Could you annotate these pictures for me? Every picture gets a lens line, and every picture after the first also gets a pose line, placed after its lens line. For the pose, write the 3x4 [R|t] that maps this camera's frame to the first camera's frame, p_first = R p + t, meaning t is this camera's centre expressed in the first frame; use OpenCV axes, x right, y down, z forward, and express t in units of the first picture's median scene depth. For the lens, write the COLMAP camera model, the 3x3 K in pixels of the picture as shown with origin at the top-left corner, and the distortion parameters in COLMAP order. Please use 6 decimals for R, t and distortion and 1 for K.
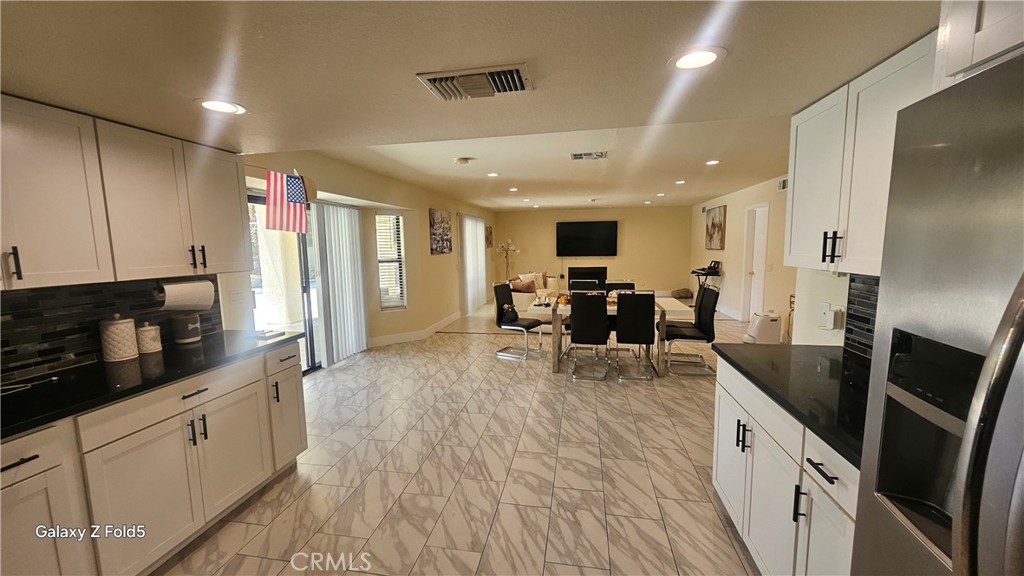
lens RADIAL K [[404.8, 0, 503.3], [0, 404.8, 290.6], [0, 0, 1]] dist [0.002381, -0.000480]
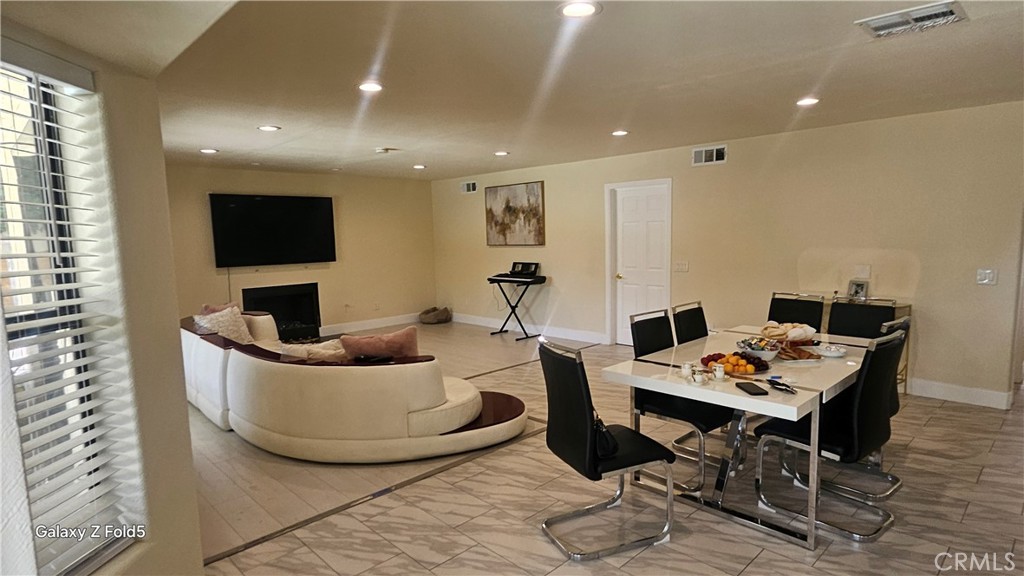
lens RADIAL K [[550.4, 0, 512.0], [0, 550.4, 288.0], [0, 0, 1]] dist [0.000766, -0.000404]
pose [[0.568085, -0.077719, 0.819292, -0.229588], [0.105487, 0.994195, 0.021168, -0.047718], [-0.816181, 0.074399, 0.572986, 0.450871]]
